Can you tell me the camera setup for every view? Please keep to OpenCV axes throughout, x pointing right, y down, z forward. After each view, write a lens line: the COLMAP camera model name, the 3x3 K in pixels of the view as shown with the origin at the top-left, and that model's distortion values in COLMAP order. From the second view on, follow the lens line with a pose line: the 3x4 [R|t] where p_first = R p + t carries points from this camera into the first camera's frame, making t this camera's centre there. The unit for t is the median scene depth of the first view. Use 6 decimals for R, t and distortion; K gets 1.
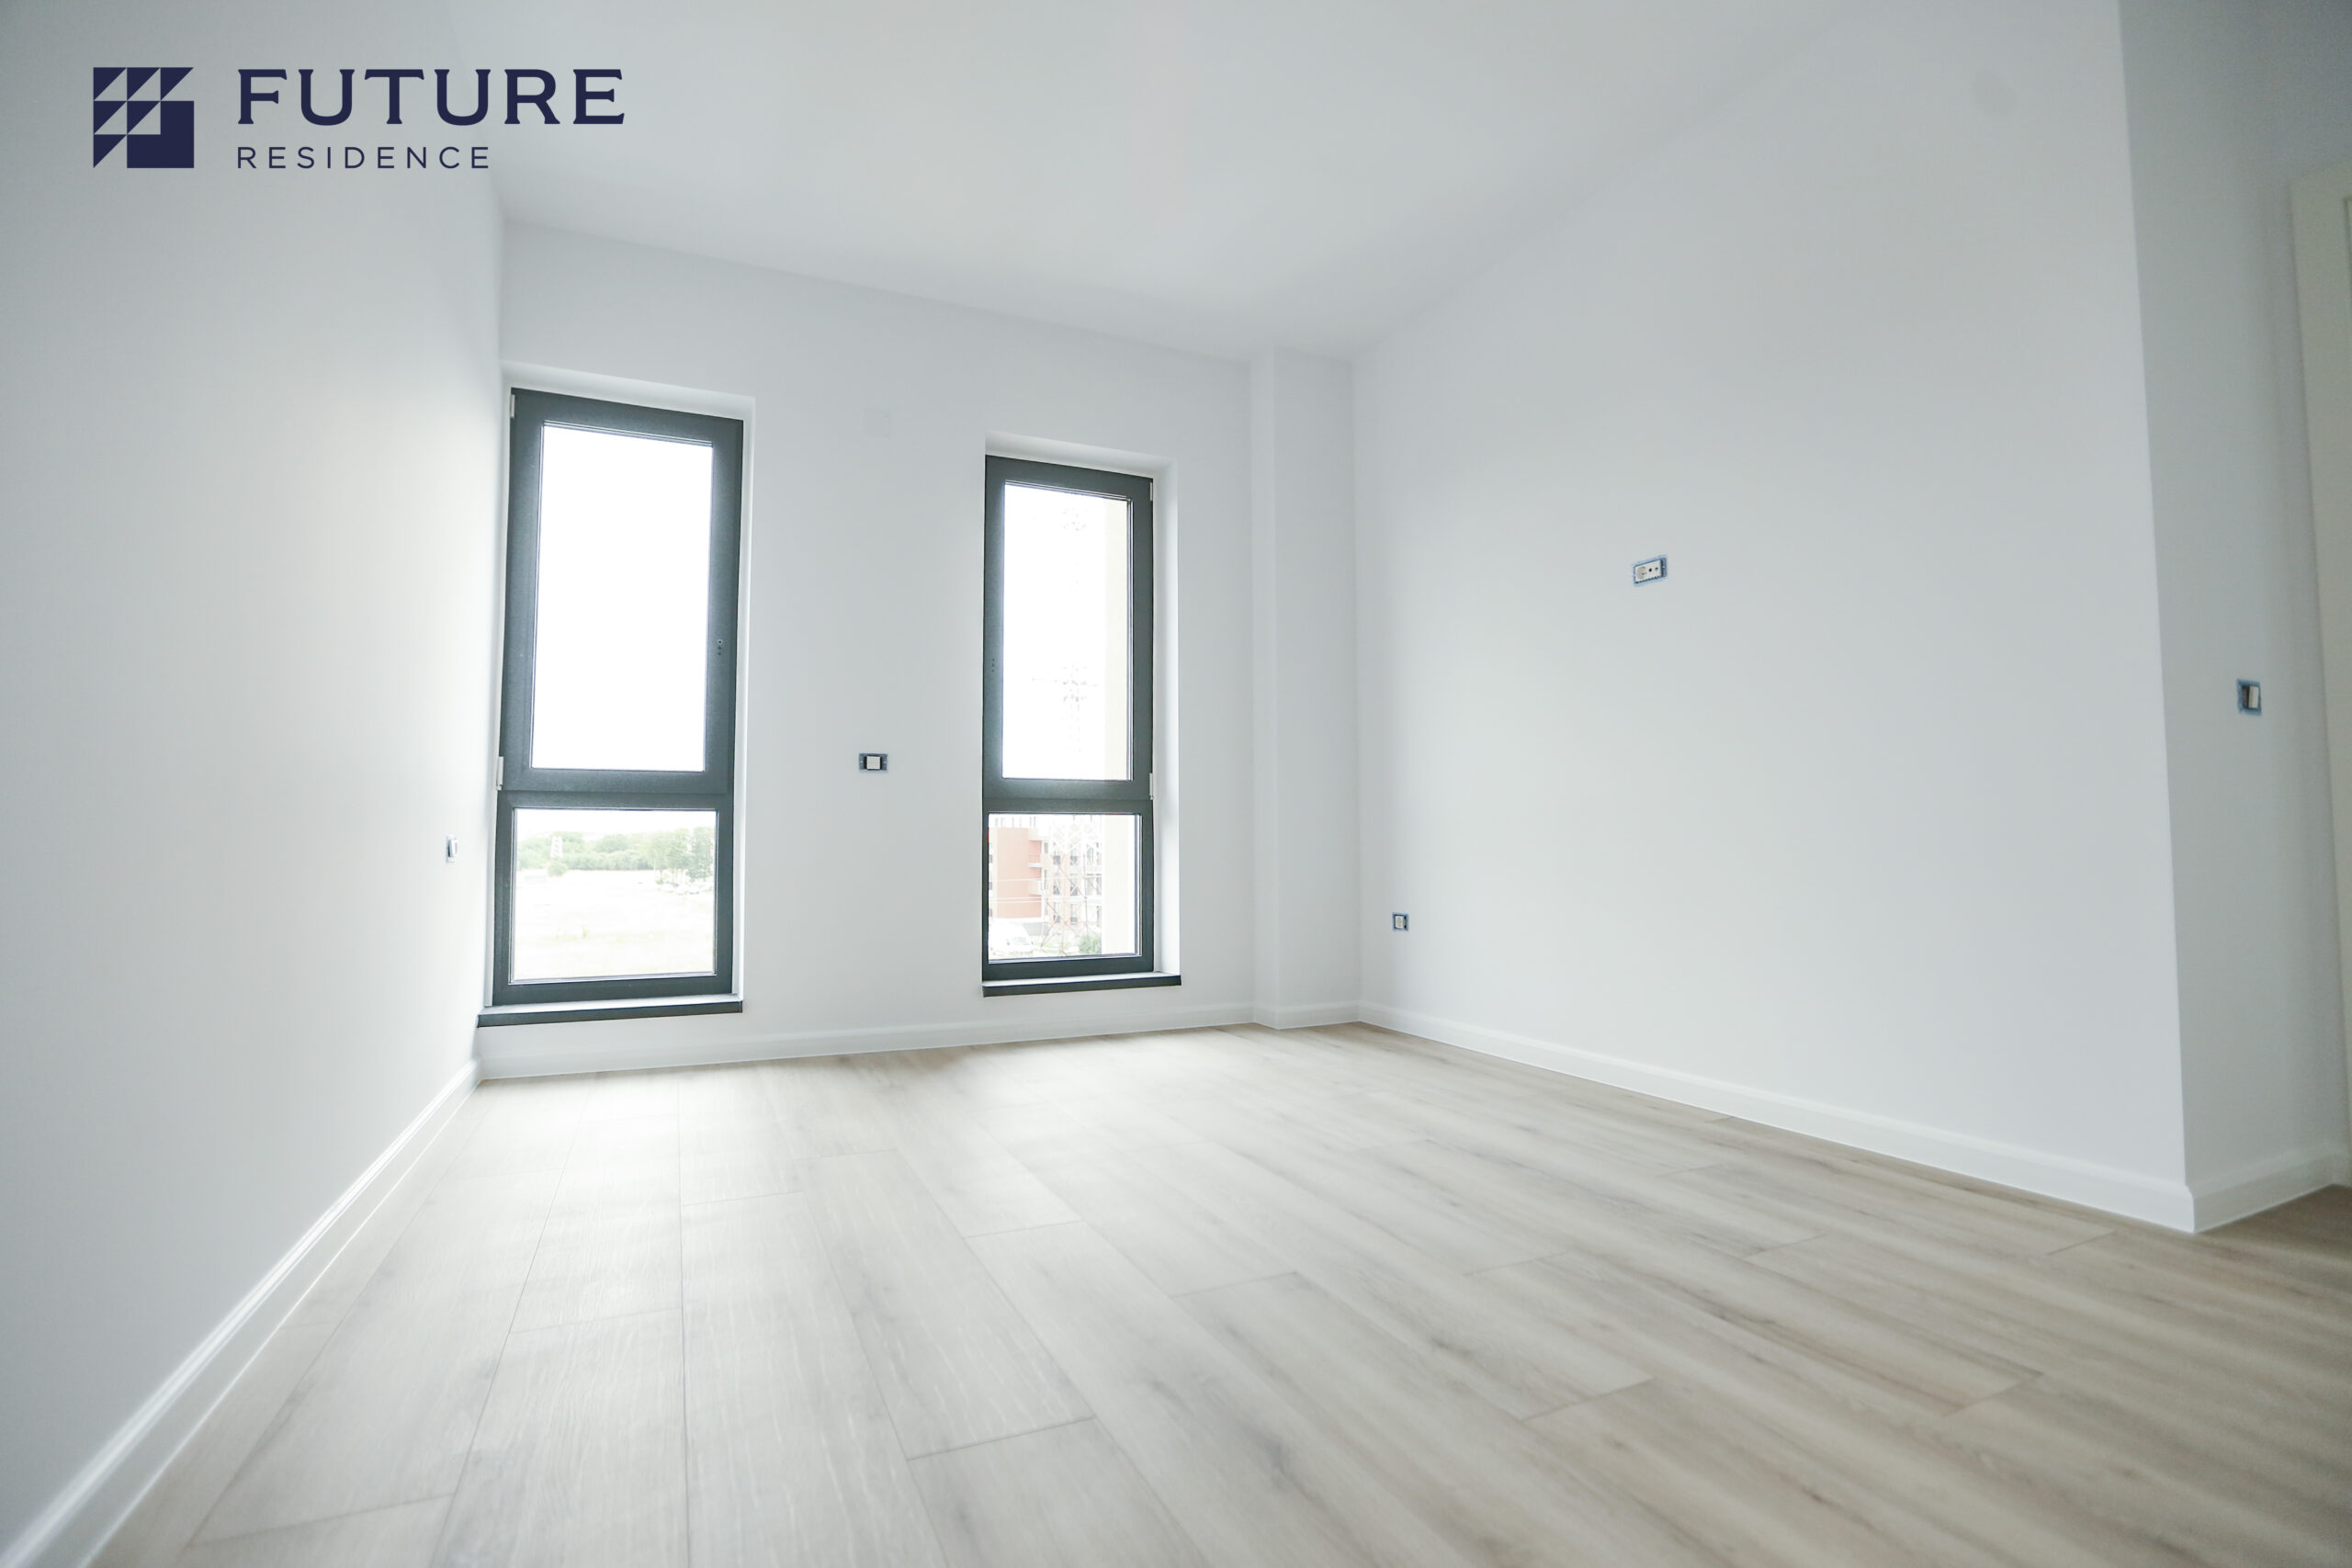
lens RADIAL K [[1087.2, 0, 1184.7], [0, 1087.2, 778.4], [0, 0, 1]] dist [-0.048814, 0.015190]
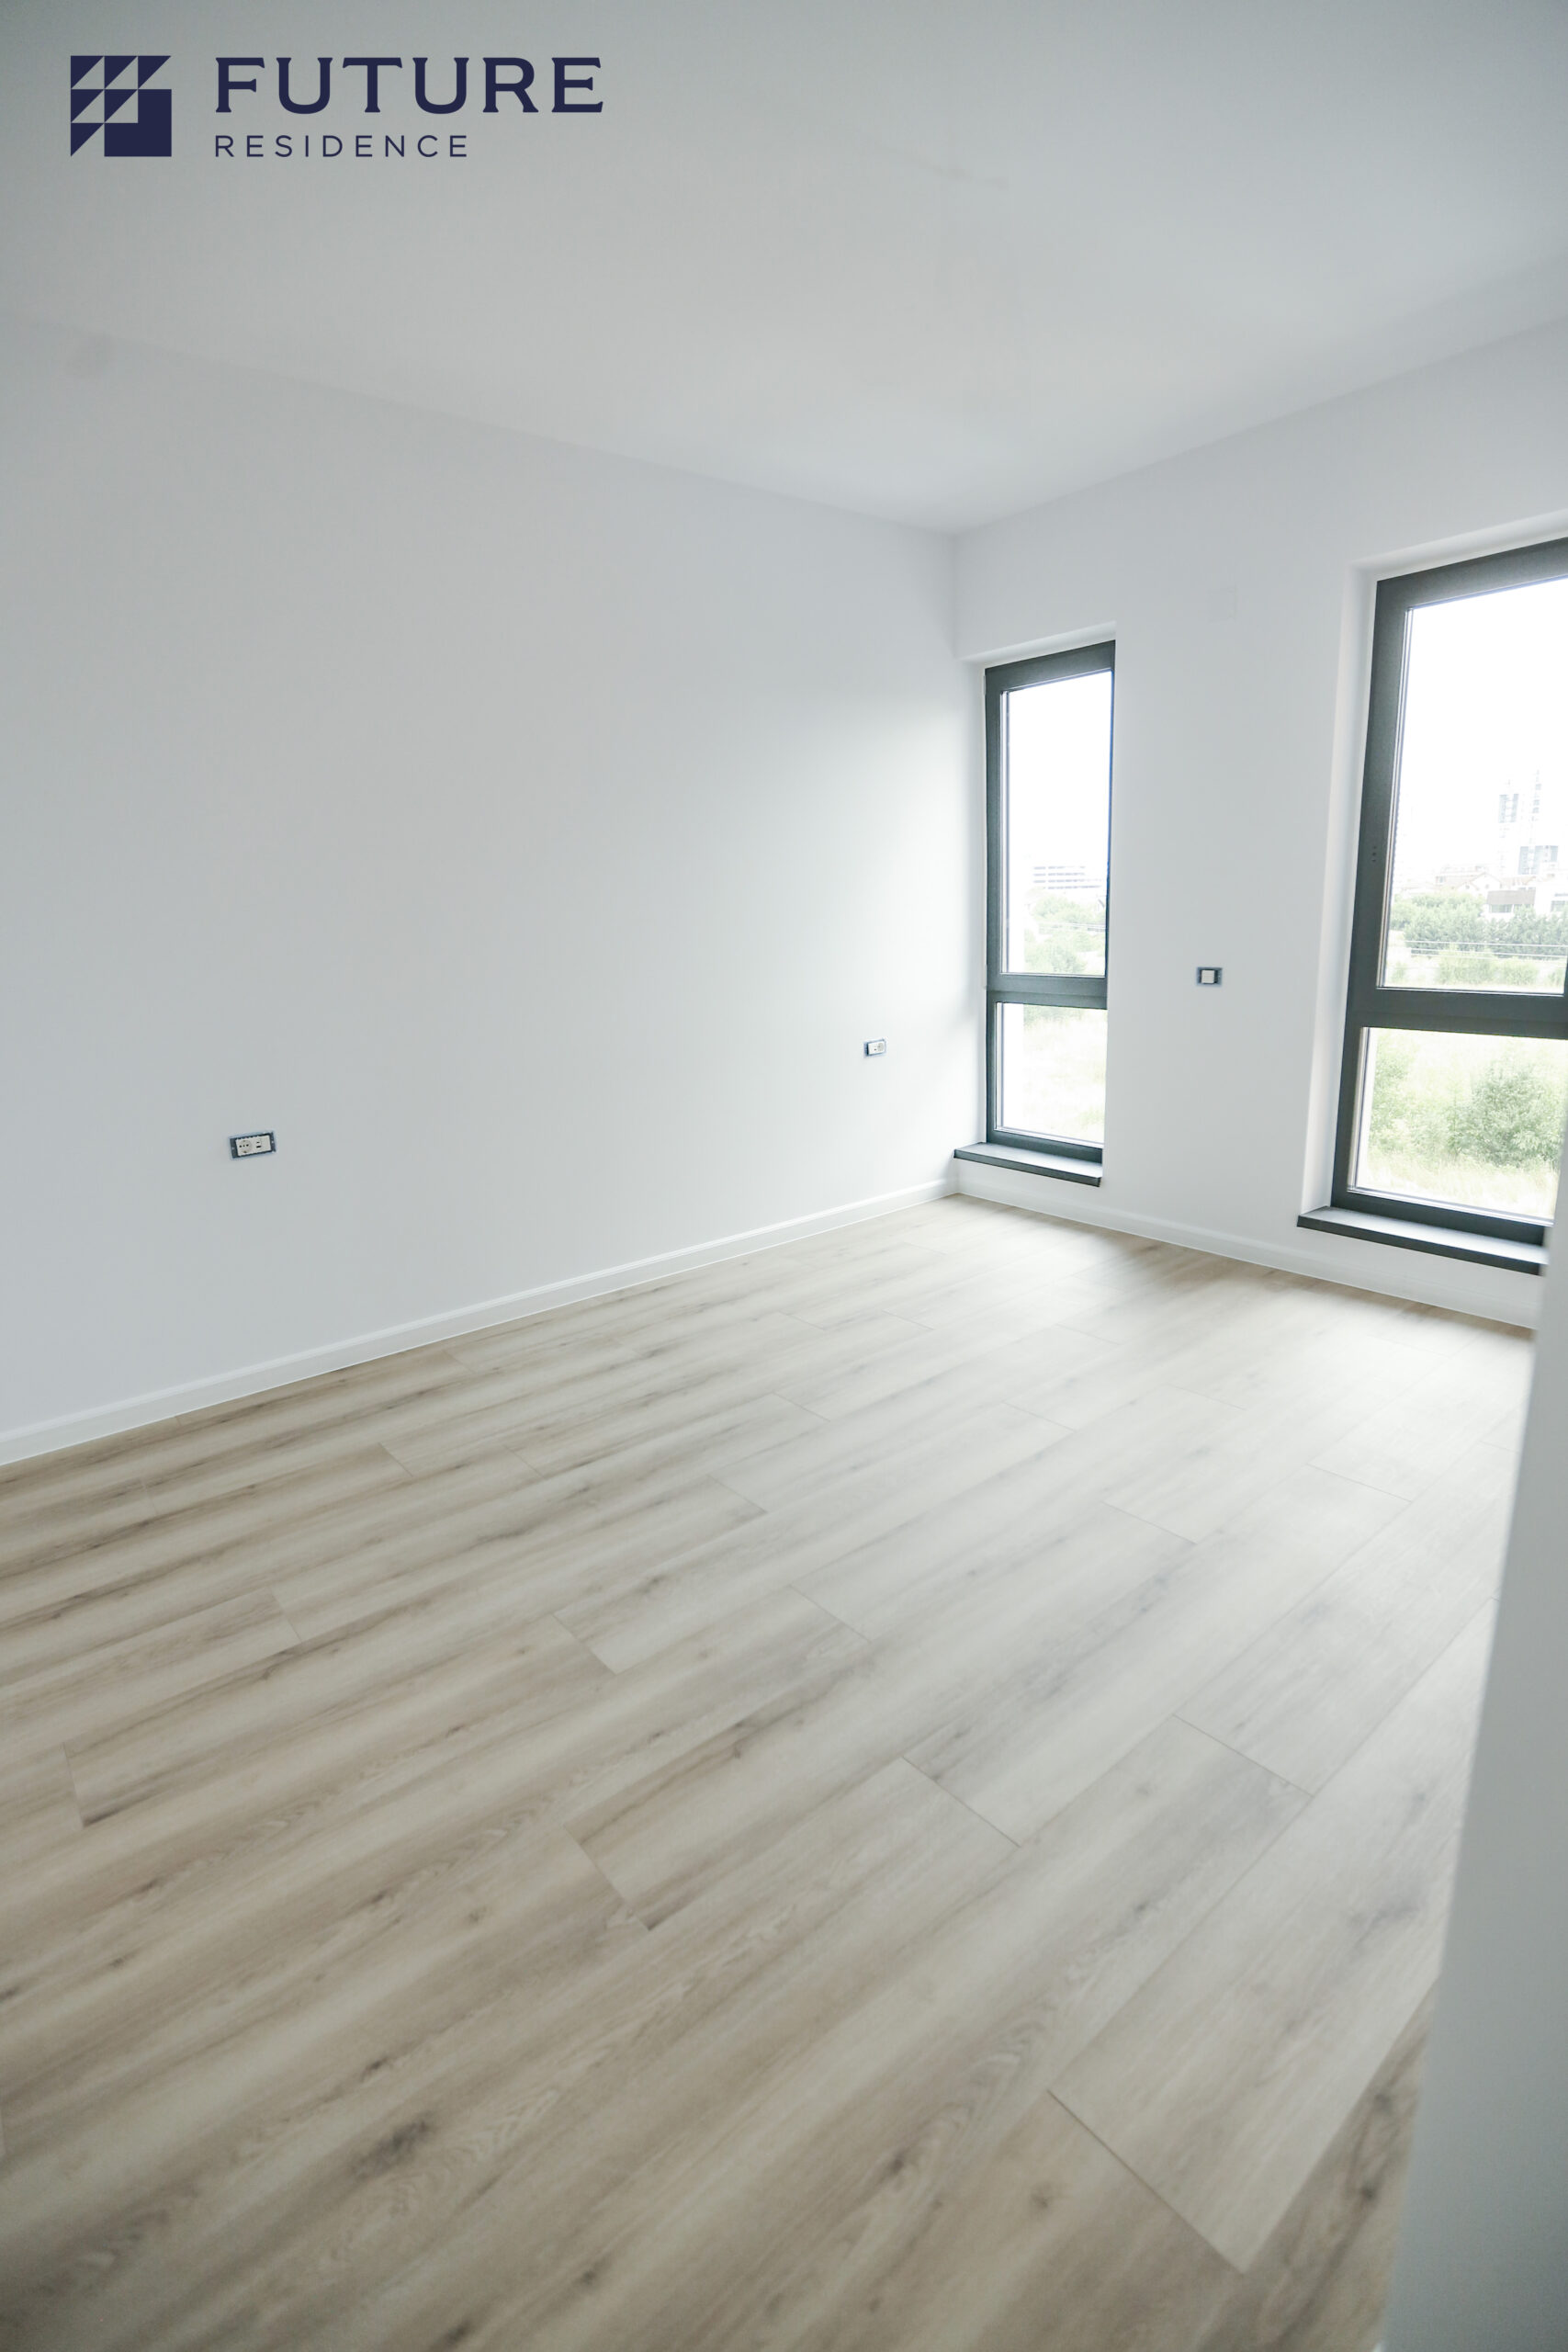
lens RADIAL K [[1087.2, 0, 769.3], [0, 1087.2, 1157.5], [0, 0, 1]] dist [-0.048814, 0.015190]
pose [[0.248515, 0.212359, -0.945063, 0.953883], [0.096255, 0.965428, 0.242247, -0.214952], [0.963834, -0.151169, 0.219483, 0.582050]]
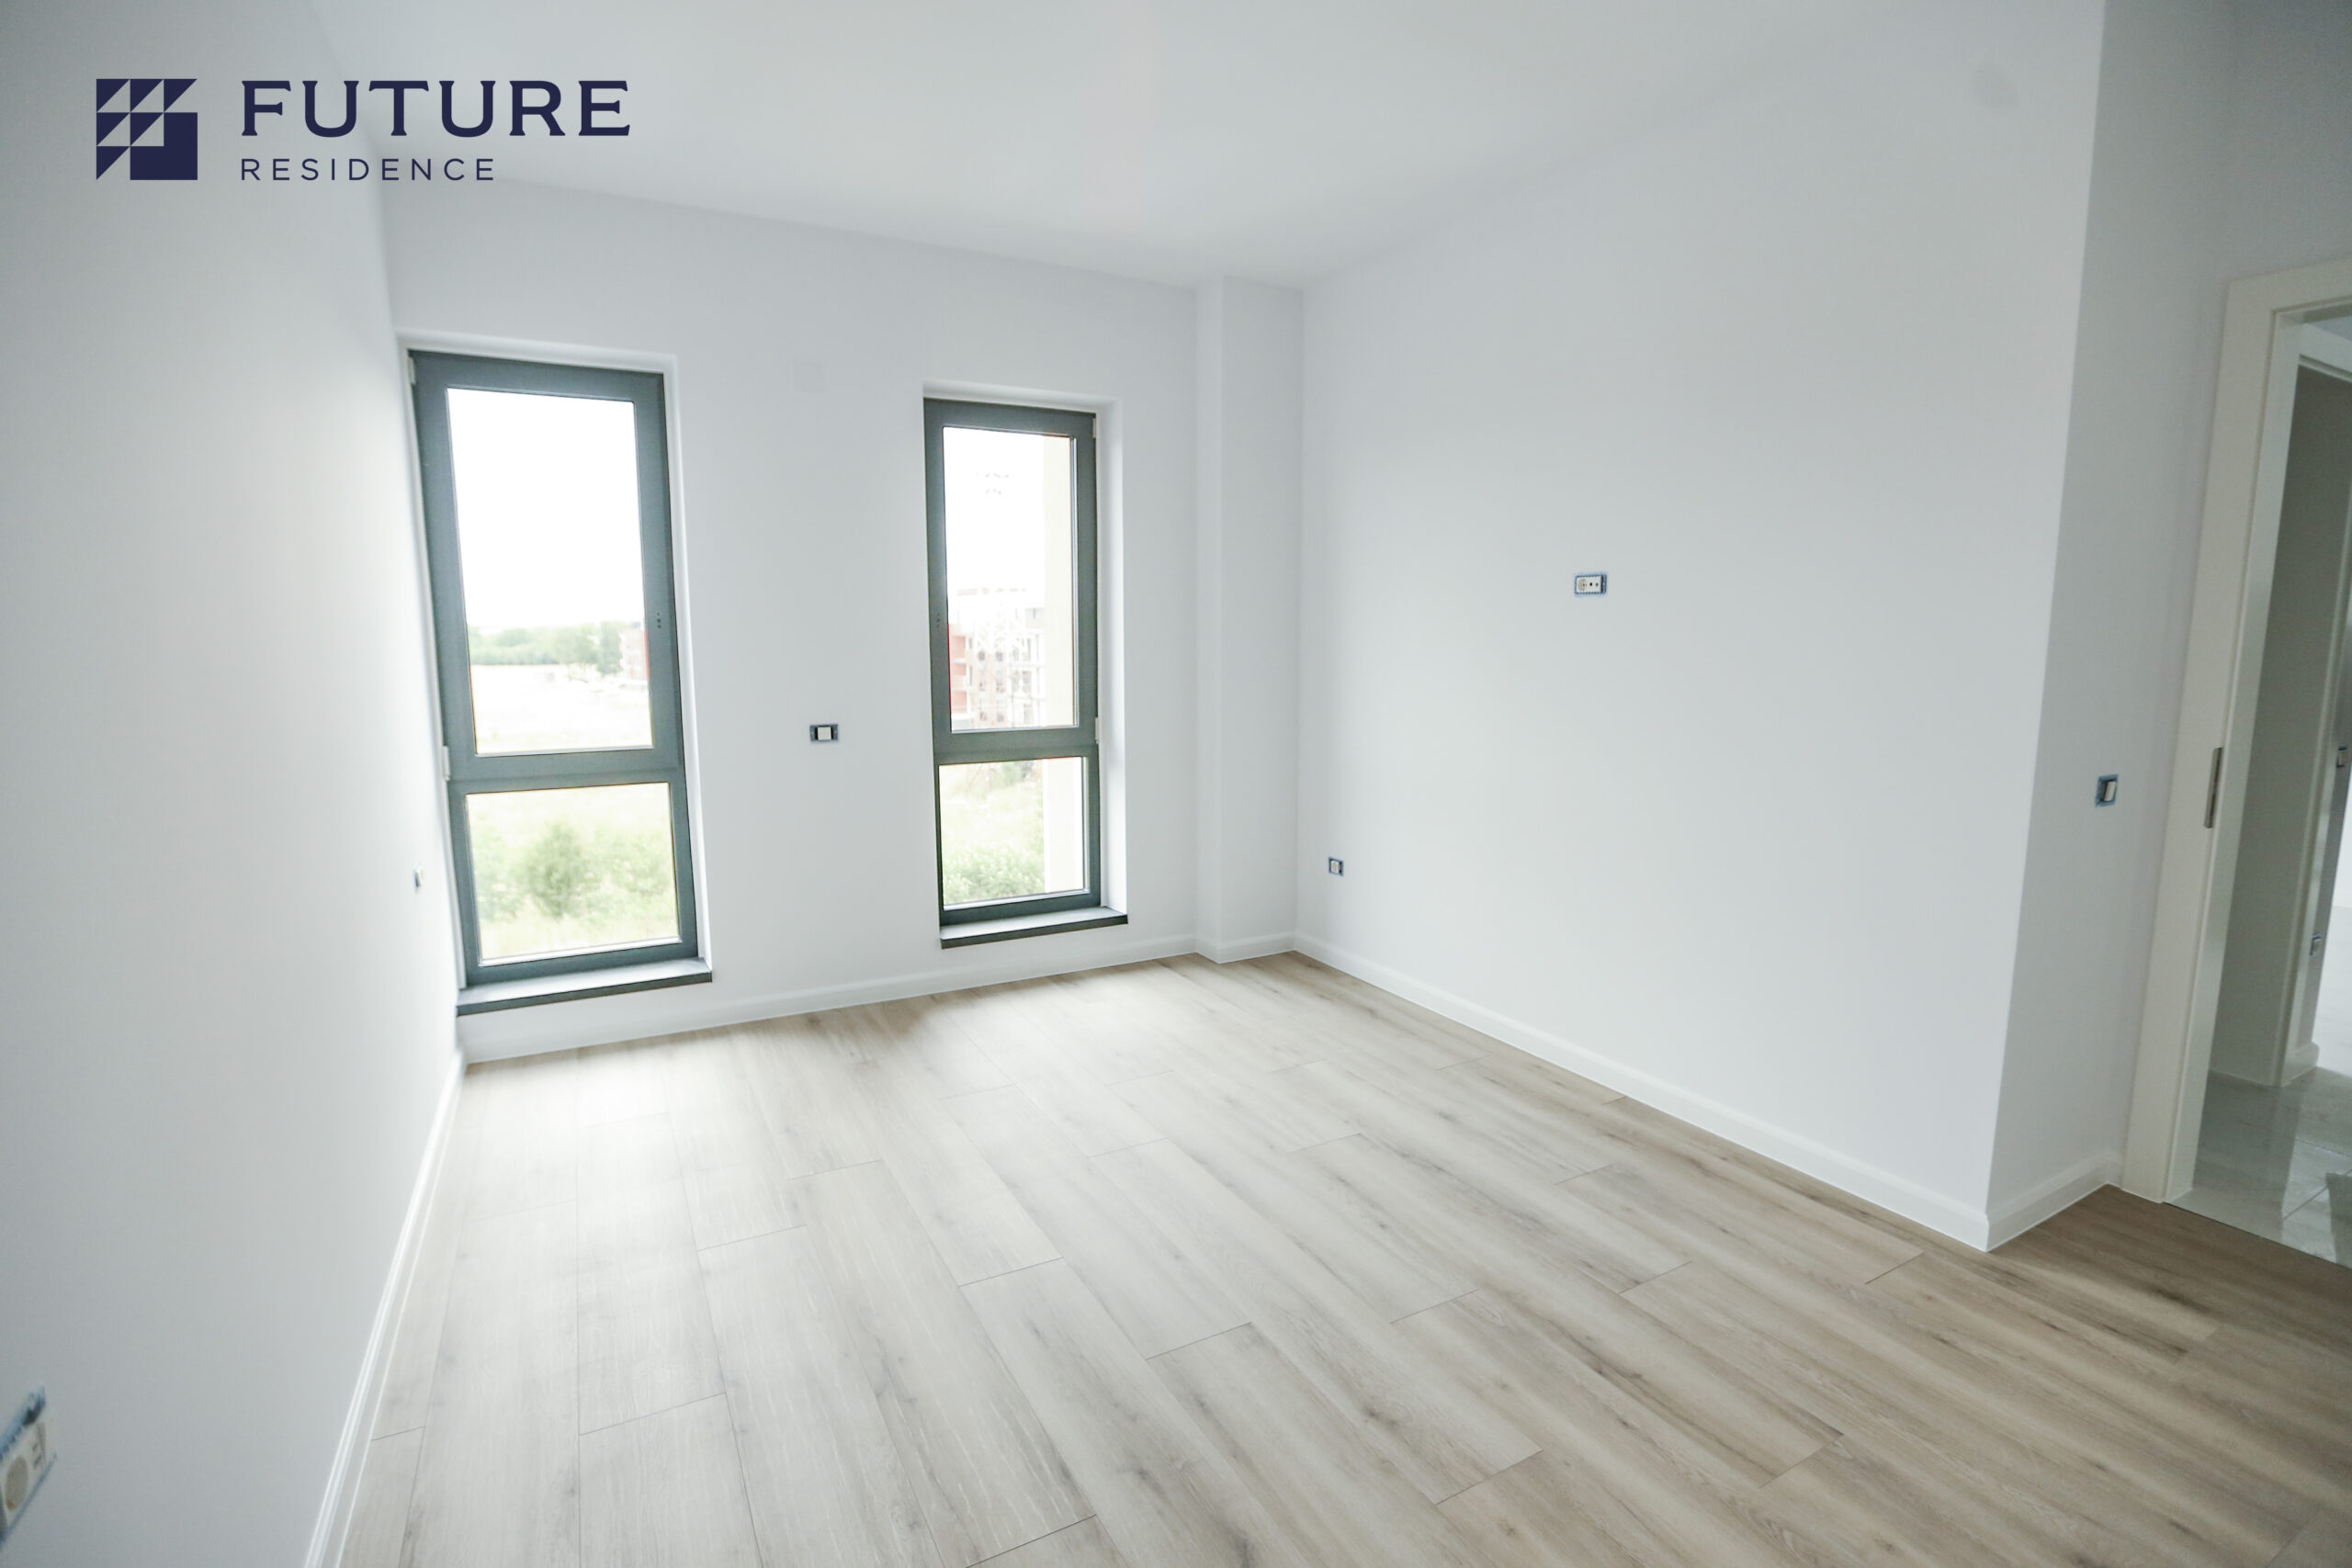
lens RADIAL K [[1087.2, 0, 1184.9], [0, 1087.2, 783.8], [0, 0, 1]] dist [-0.048814, 0.015190]
pose [[0.997811, -0.007235, 0.065729, -0.030751], [-0.005291, 0.982073, 0.188425, -0.256886], [-0.065914, -0.188360, 0.979886, -0.028127]]
